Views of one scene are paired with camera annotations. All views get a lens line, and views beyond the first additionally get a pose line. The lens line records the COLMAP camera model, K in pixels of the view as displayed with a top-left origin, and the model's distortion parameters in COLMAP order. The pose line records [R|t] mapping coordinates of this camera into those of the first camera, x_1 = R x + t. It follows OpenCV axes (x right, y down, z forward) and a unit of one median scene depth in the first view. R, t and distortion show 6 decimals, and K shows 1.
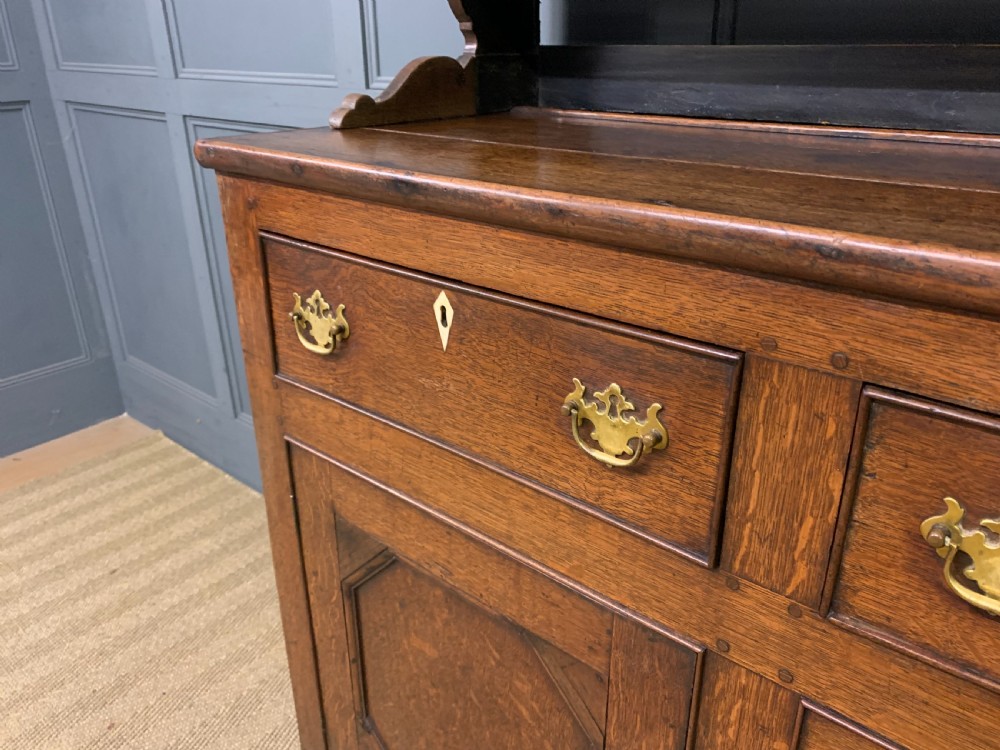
lens RADIAL K [[767.2, 0, 499.6], [0, 767.2, 380.1], [0, 0, 1]] dist [0.071574, -0.107533]
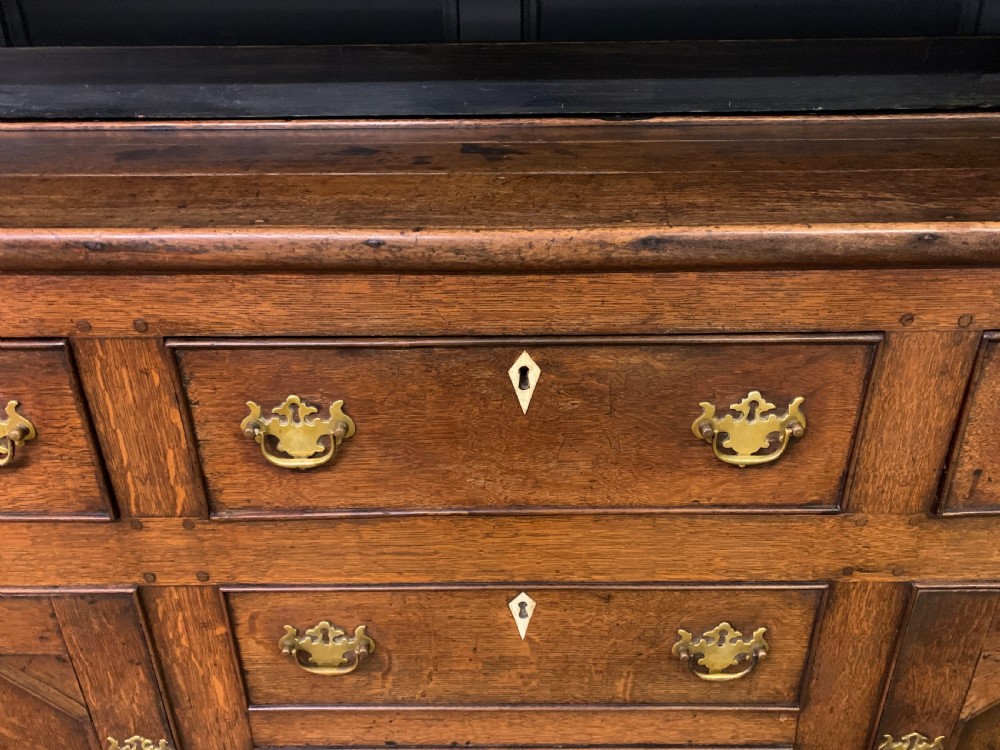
lens RADIAL K [[768.7, 0, 500.6], [0, 768.7, 376.7], [0, 0, 1]] dist [0.007375, 0.004087]
pose [[0.766844, -0.287972, 0.573605, 0.111664], [0.266101, 0.955915, 0.124161, 0.044047], [-0.584072, 0.057425, 0.809668, -0.296036]]
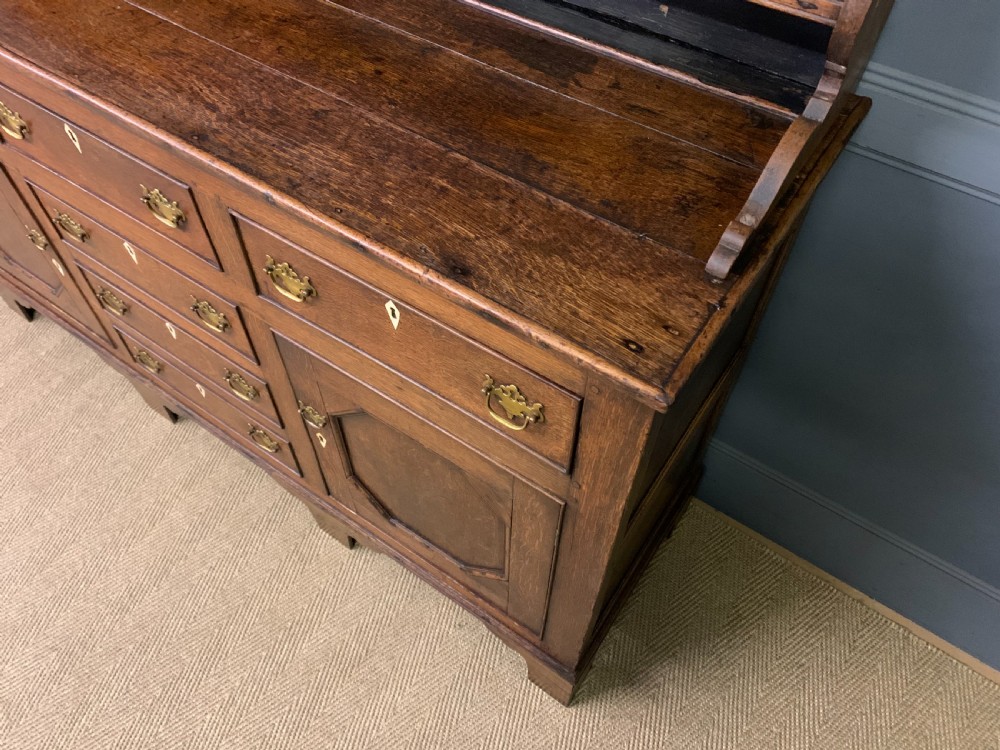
lens RADIAL K [[759.1, 0, 500.8], [0, 759.1, 368.0], [0, 0, 1]] dist [0.046763, -0.040669]
pose [[0.995388, -0.074686, 0.060214, 1.671101], [0.035656, 0.870691, 0.490536, -0.229823], [-0.089064, -0.486127, 0.869338, -1.583998]]
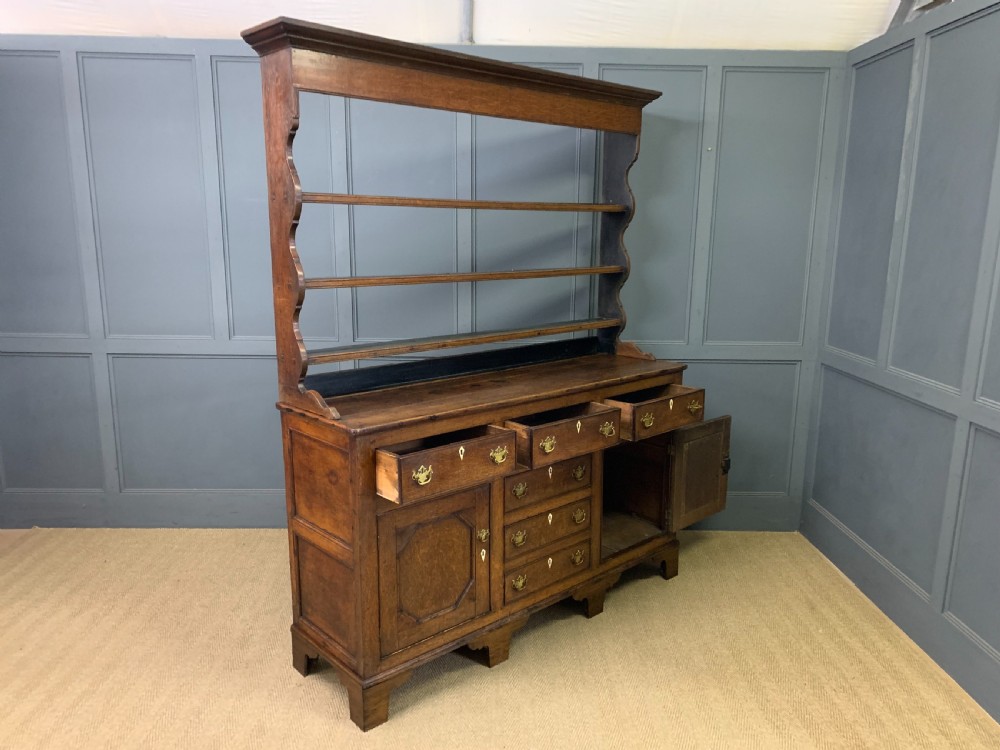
lens RADIAL K [[767.4, 0, 505.7], [0, 767.4, 371.2], [0, 0, 1]] dist [0.070427, -0.044250]
pose [[0.122449, -0.180715, 0.975883, -4.804895], [0.393700, 0.911454, 0.119385, -0.945447], [-0.911047, 0.369586, 0.182755, -0.333457]]
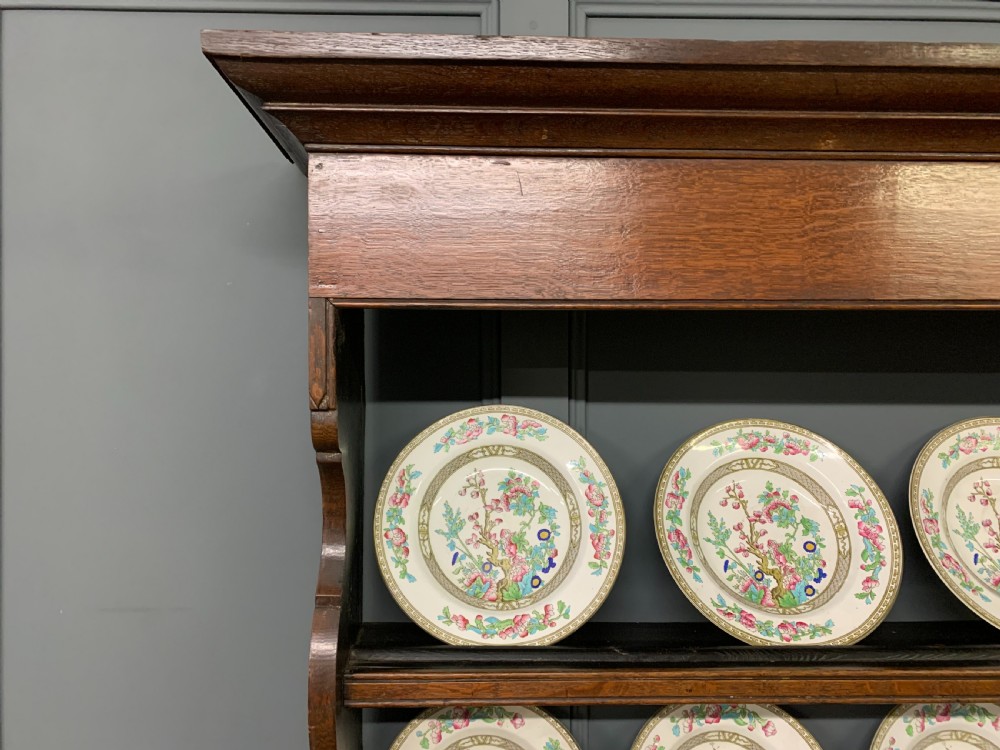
lens RADIAL K [[813.0, 0, 497.9], [0, 813.0, 373.7], [0, 0, 1]] dist [0.117139, -0.254333]
pose [[0.741051, 0.014186, 0.671299, -0.787724], [0.266454, 0.911472, -0.313402, -1.856045], [-0.616317, 0.411117, 0.671667, 0.073830]]
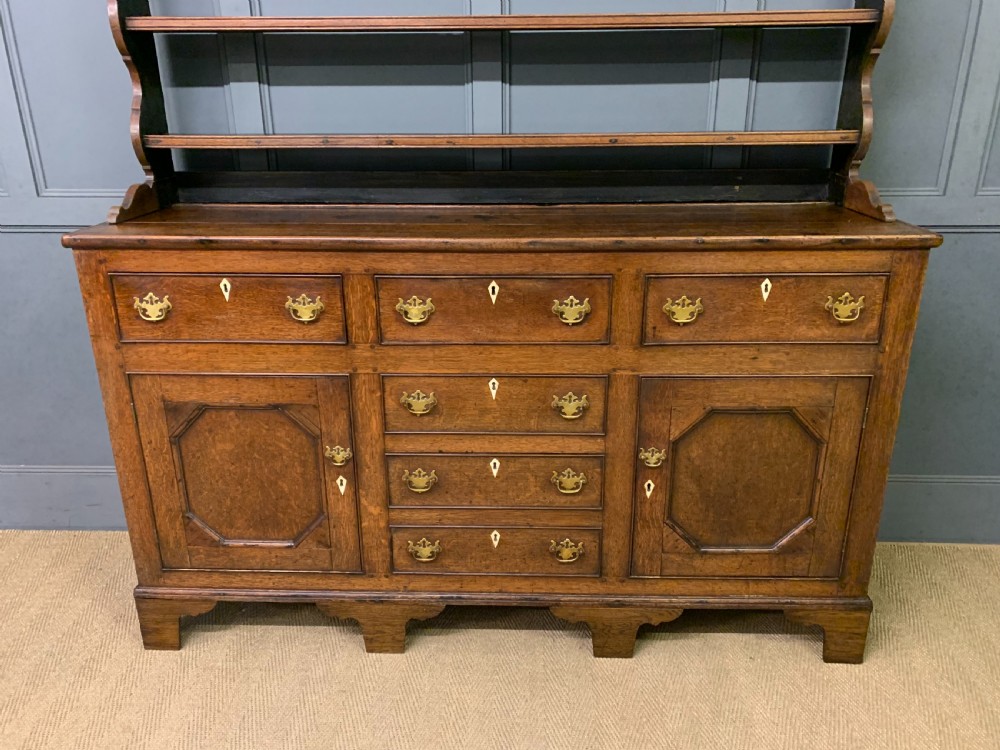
lens RADIAL K [[768.2, 0, 496.2], [0, 768.2, 372.2], [0, 0, 1]] dist [0.103174, -0.199869]
pose [[0.783509, -0.212831, 0.583795, -1.122544], [0.253802, 0.967182, 0.011974, 0.466474], [-0.567185, 0.138786, 0.811813, -1.927909]]
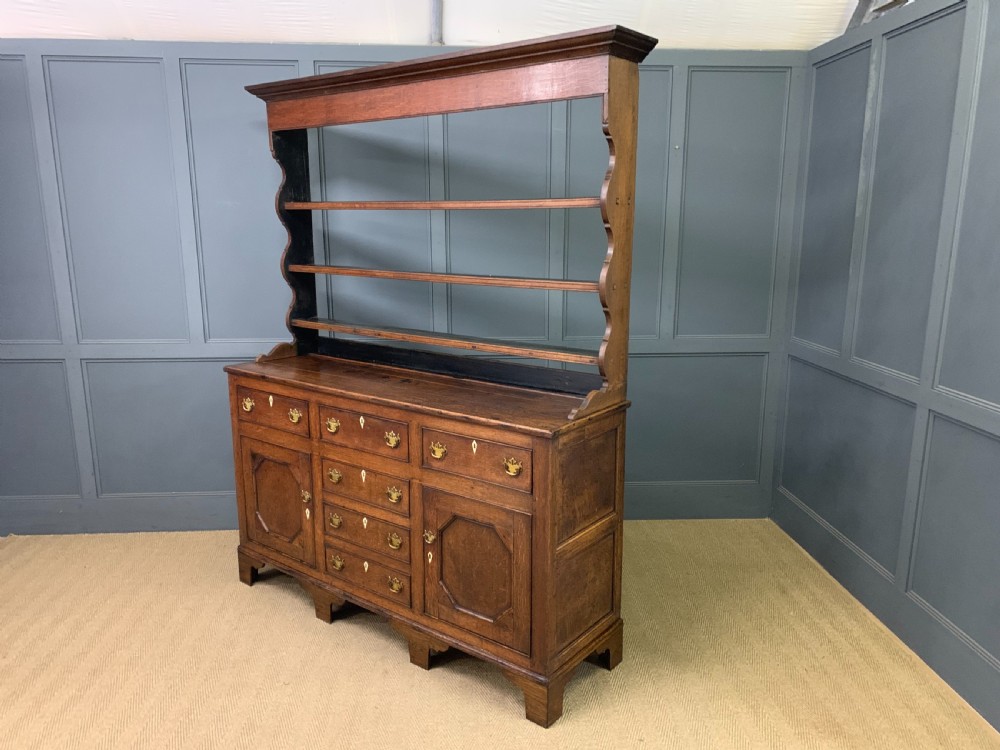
lens RADIAL K [[768.2, 0, 496.2], [0, 768.2, 372.2], [0, 0, 1]] dist [0.103174, -0.199869]
pose [[0.999076, -0.008945, 0.042043, 1.484928], [0.017664, 0.977142, -0.211851, 1.048554], [-0.039187, 0.212398, 0.976397, -5.122068]]
